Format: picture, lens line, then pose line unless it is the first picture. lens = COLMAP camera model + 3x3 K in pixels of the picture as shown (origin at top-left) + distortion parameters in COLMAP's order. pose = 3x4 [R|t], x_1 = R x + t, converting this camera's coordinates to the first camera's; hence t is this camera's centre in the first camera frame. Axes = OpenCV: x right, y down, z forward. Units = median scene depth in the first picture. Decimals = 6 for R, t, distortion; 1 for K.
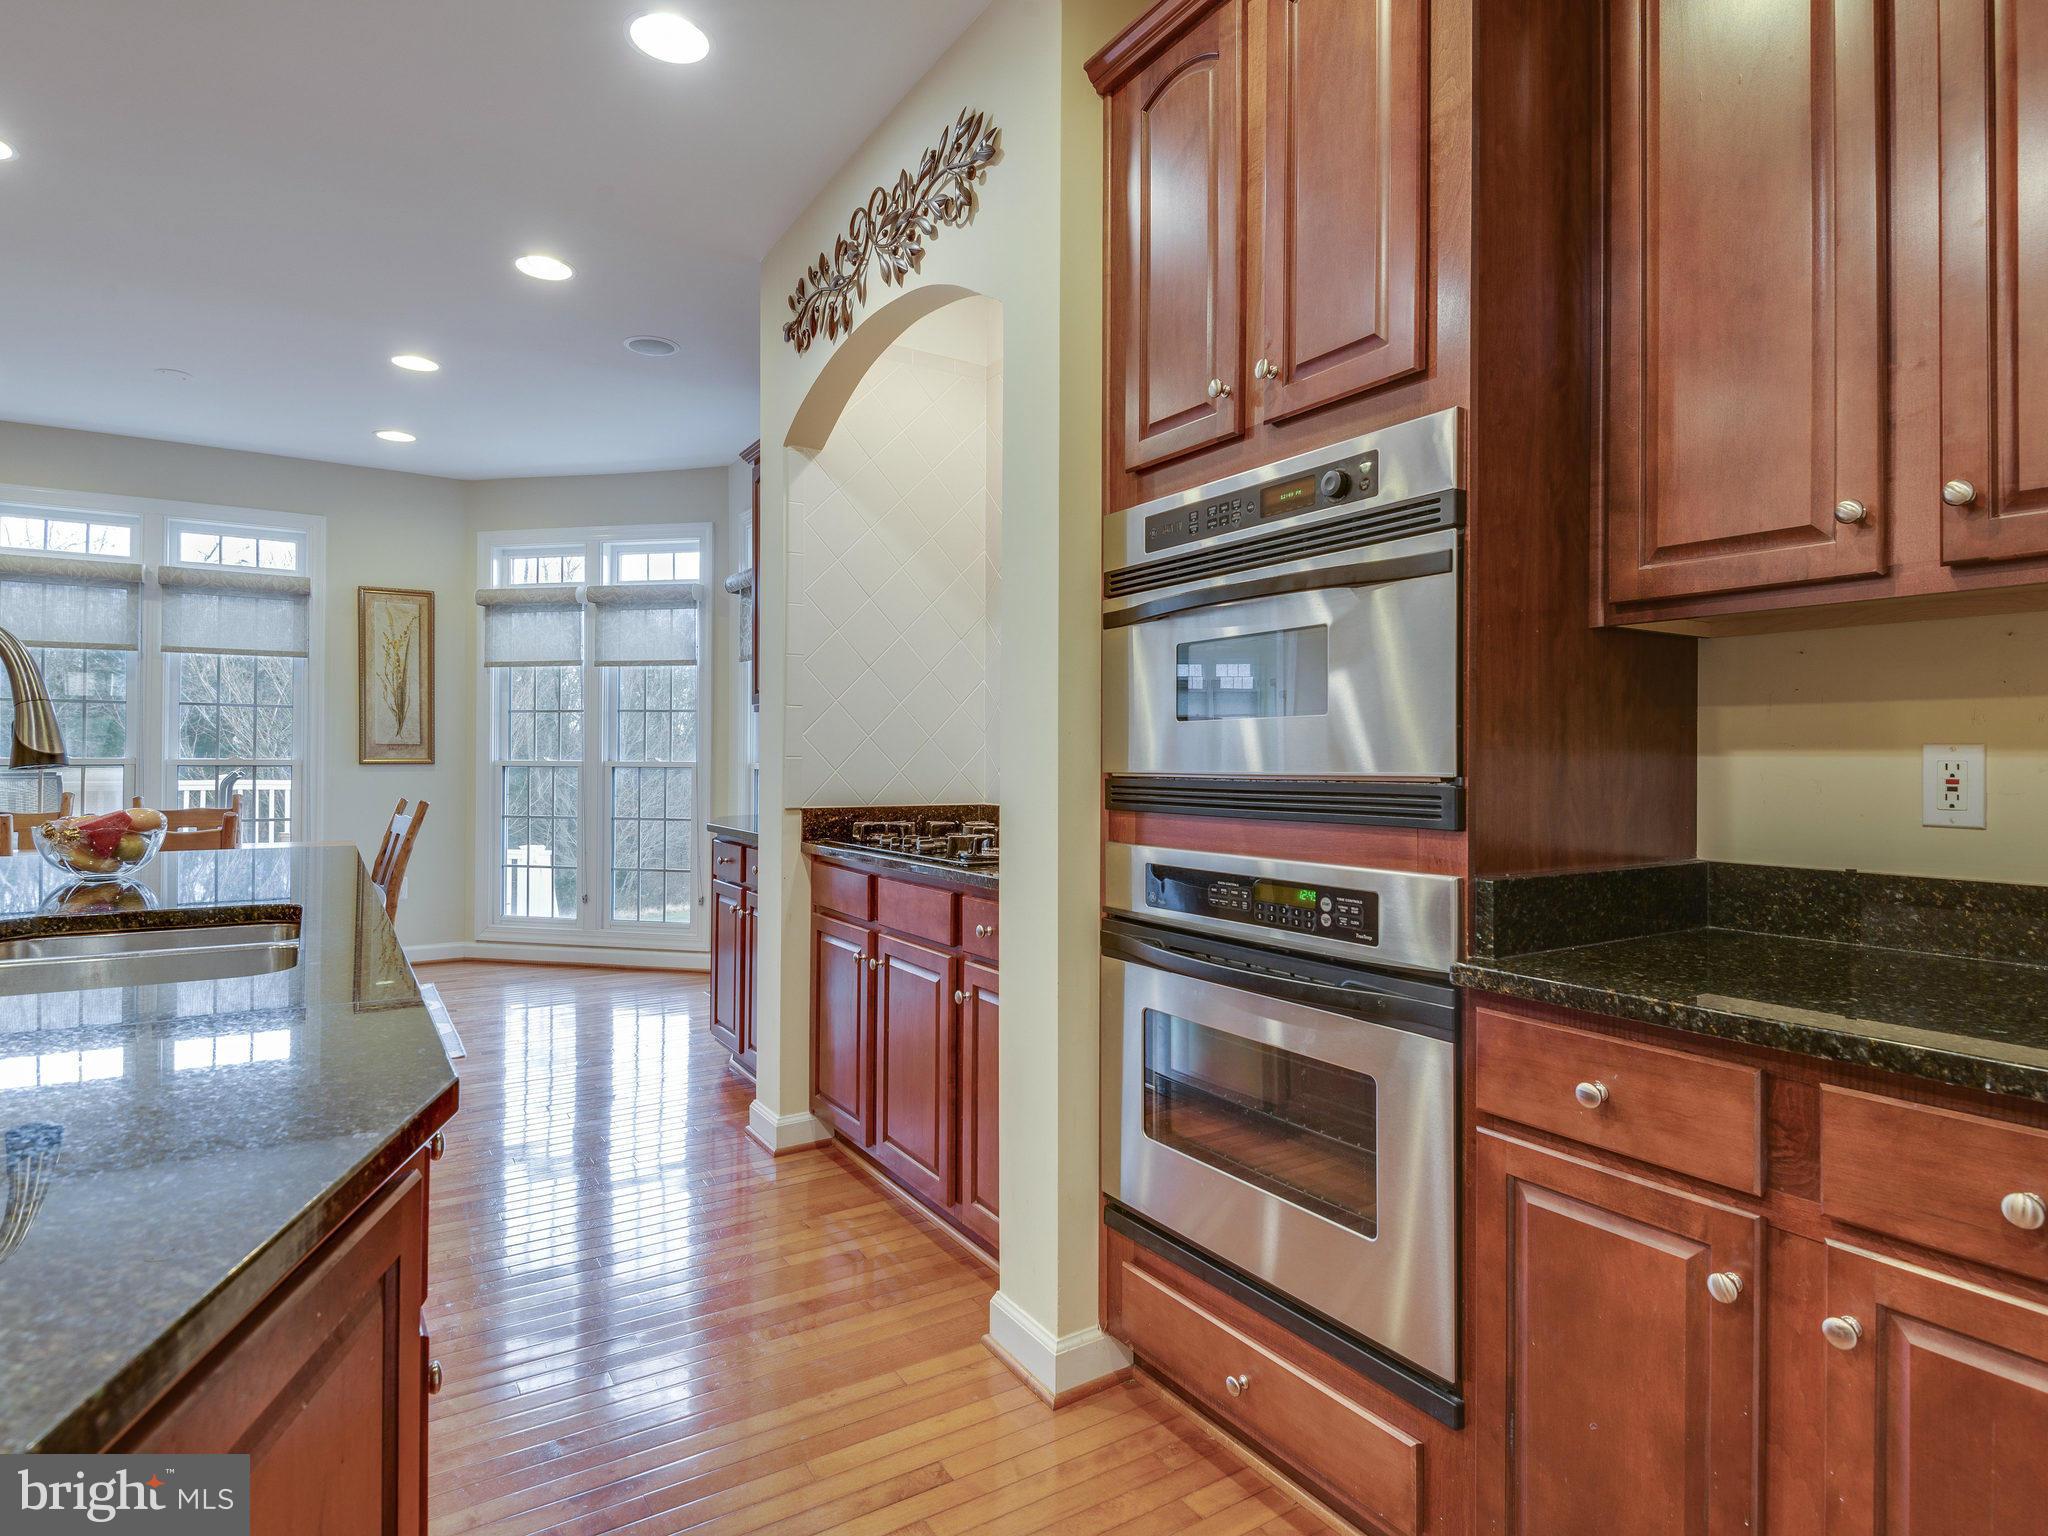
lens RADIAL K [[1105.8, 0, 1024.3], [0, 1105.8, 767.1], [0, 0, 1]] dist [0.025252, -0.016065]
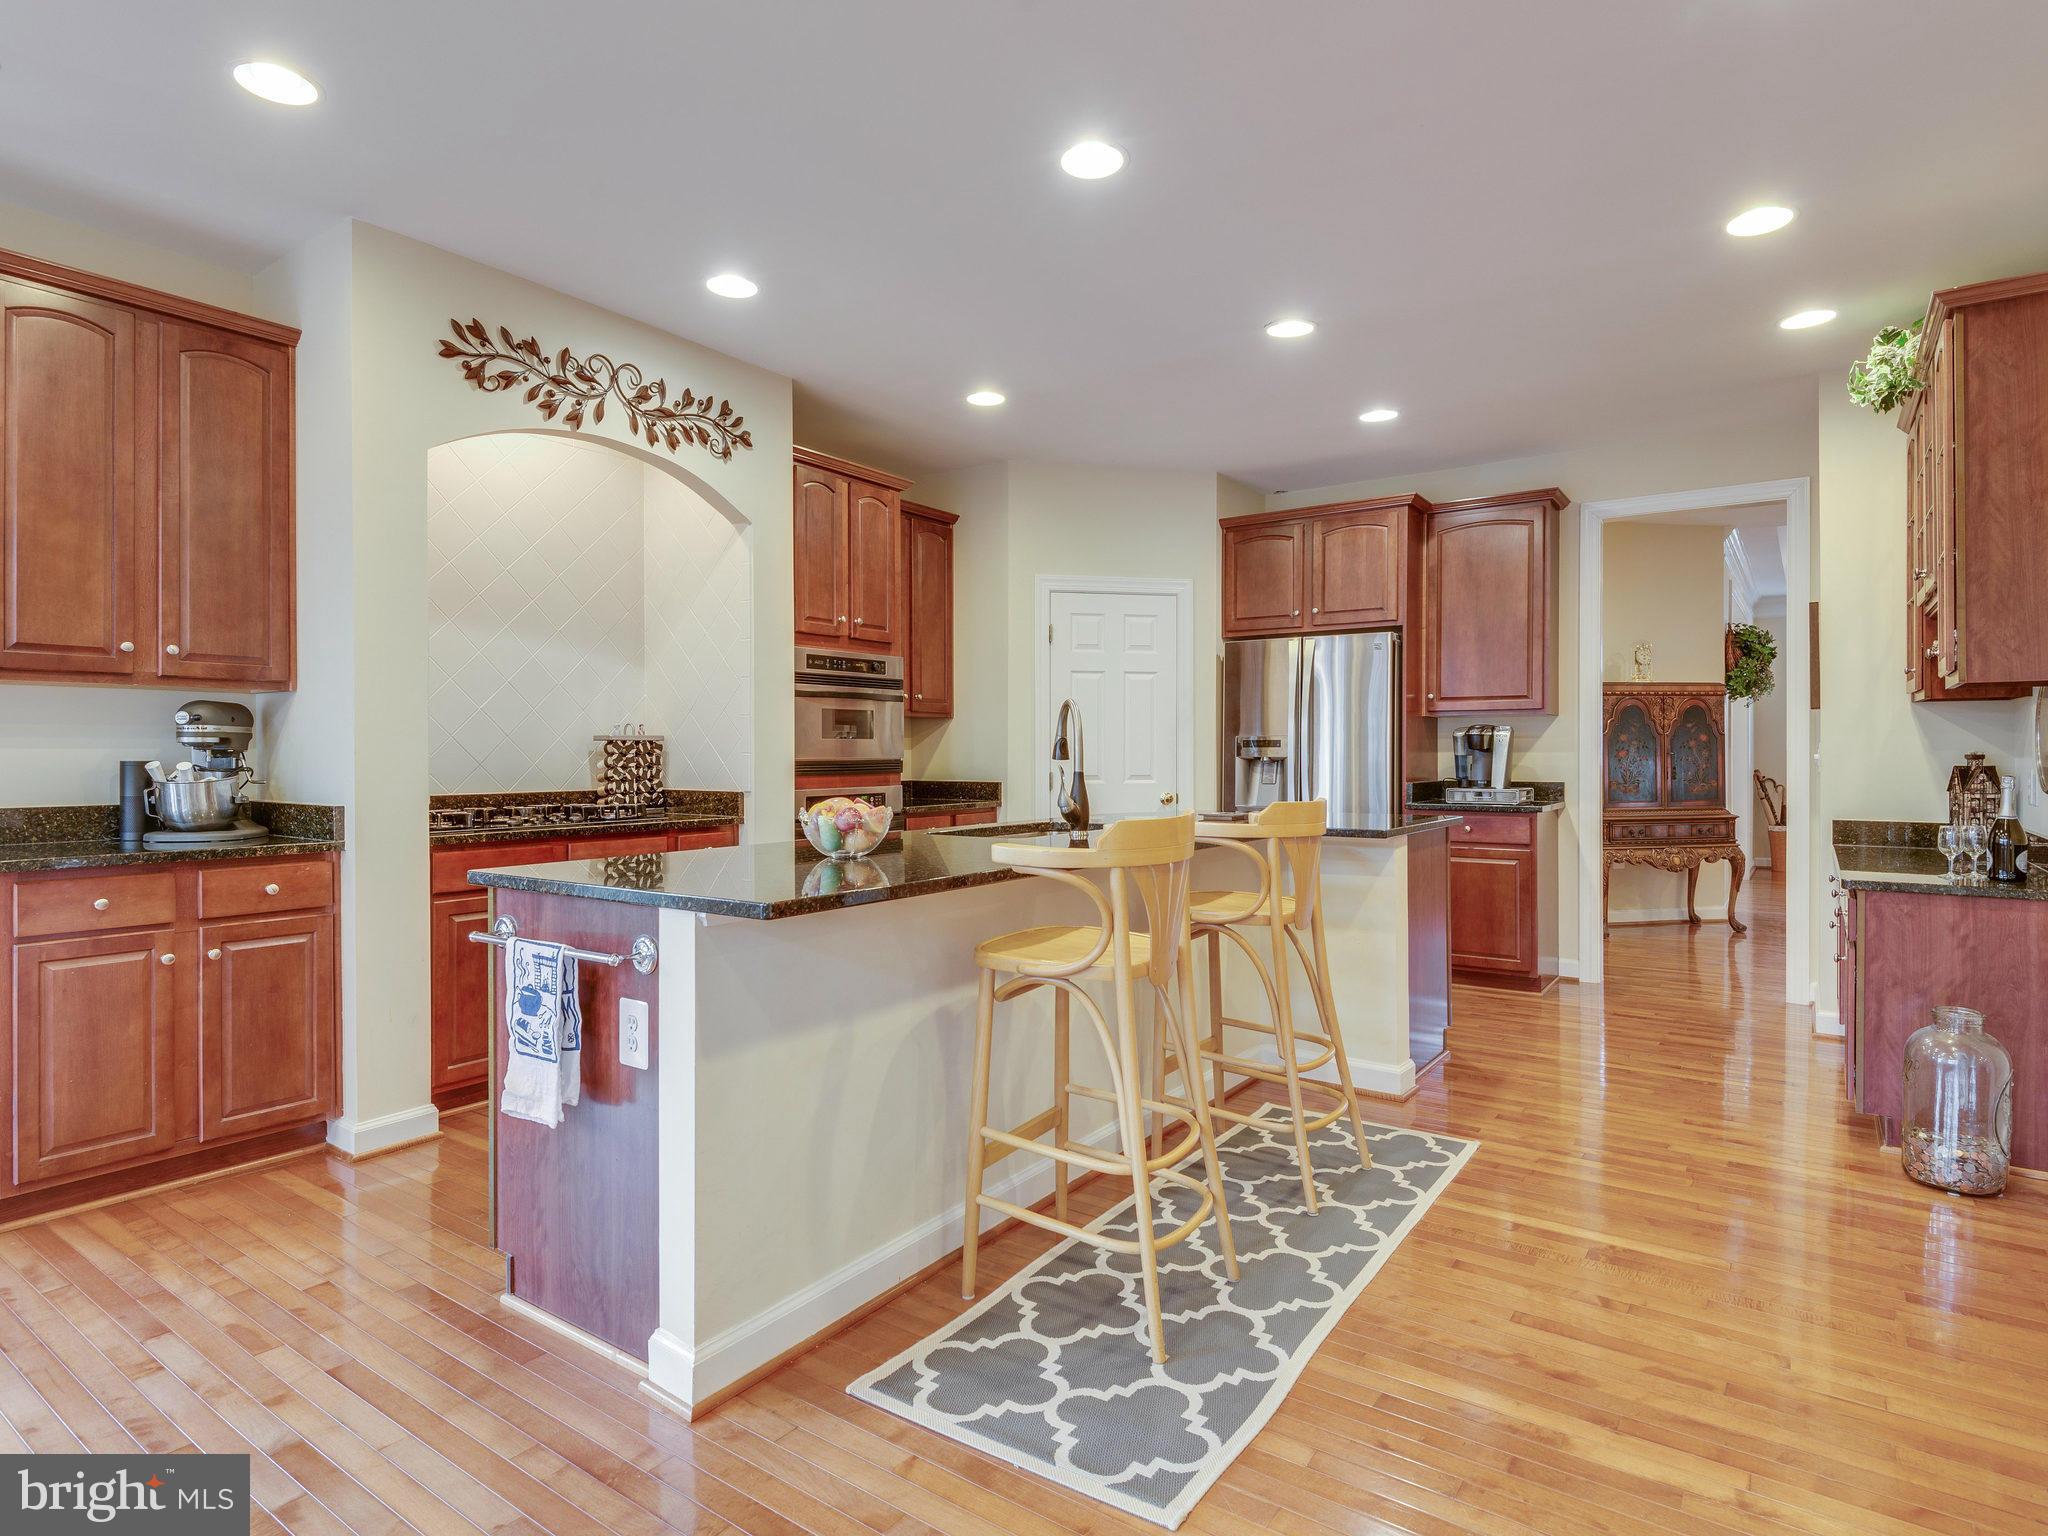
lens RADIAL K [[1105.8, 0, 1029.9], [0, 1105.8, 753.2], [0, 0, 1]] dist [0.025252, -0.016065]
pose [[-0.373409, -0.006207, 0.927646, -2.008272], [-0.002245, 0.999981, 0.005787, -0.019359], [-0.927664, 0.000078, -0.373416, 1.255333]]
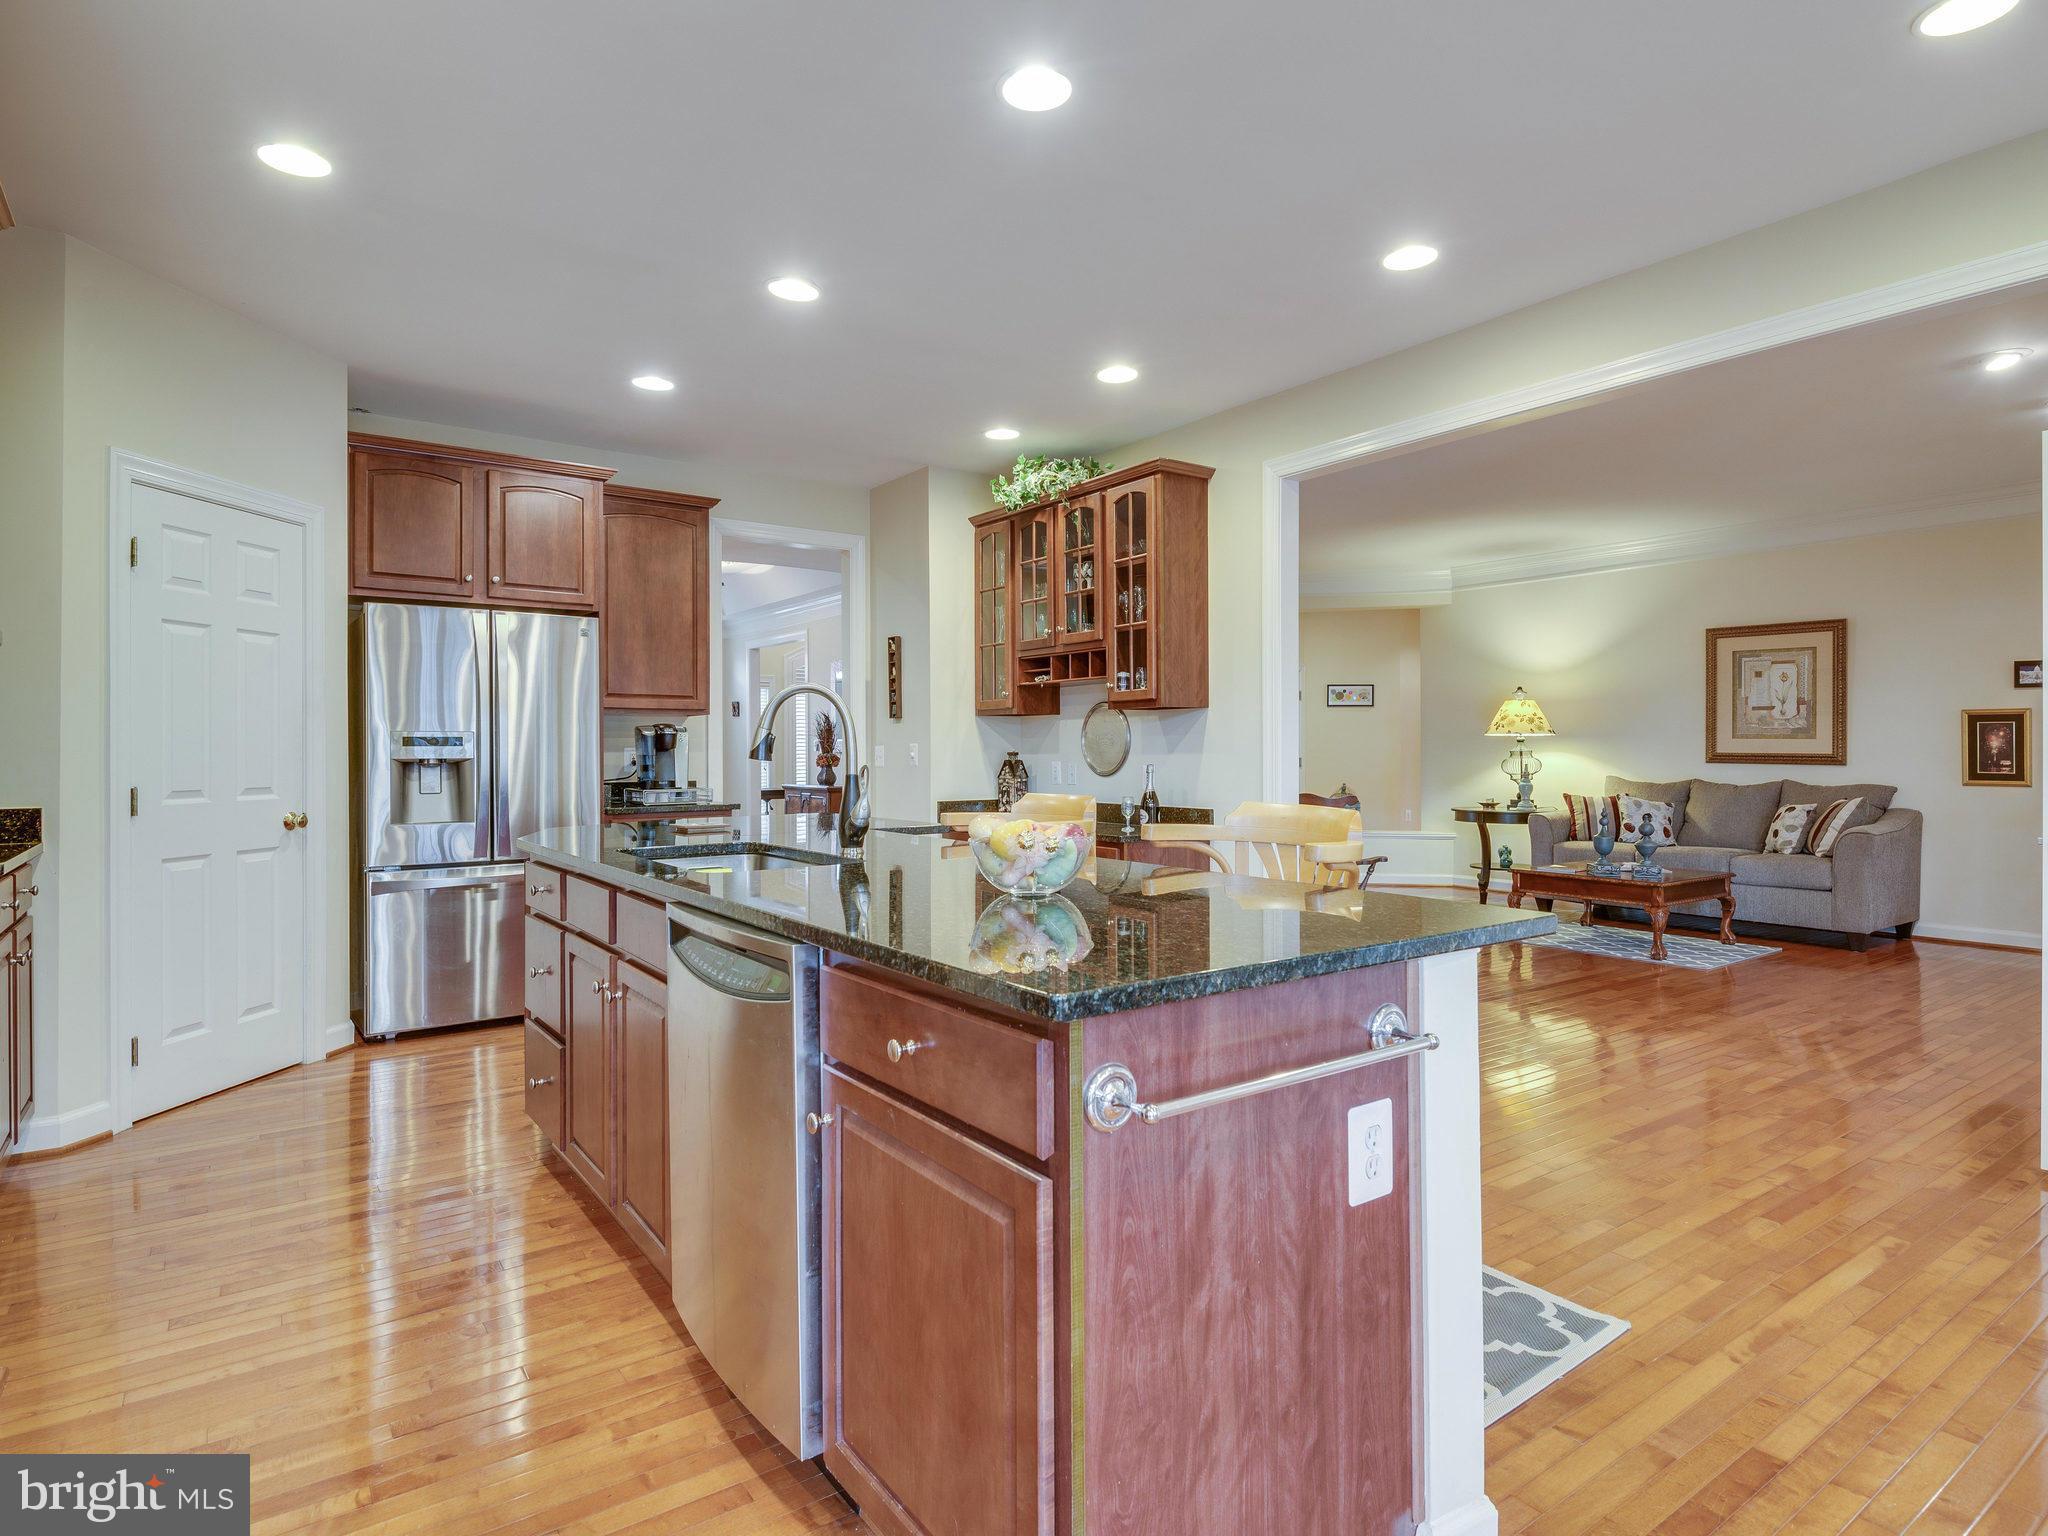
lens RADIAL K [[1105.8, 0, 1028.2], [0, 1105.8, 761.8], [0, 0, 1]] dist [0.025252, -0.016065]
pose [[-0.998968, -0.000934, -0.045414, 0.267452], [-0.001304, 0.999966, 0.008119, 0.000074], [0.045404, 0.008170, -0.998935, 2.359955]]
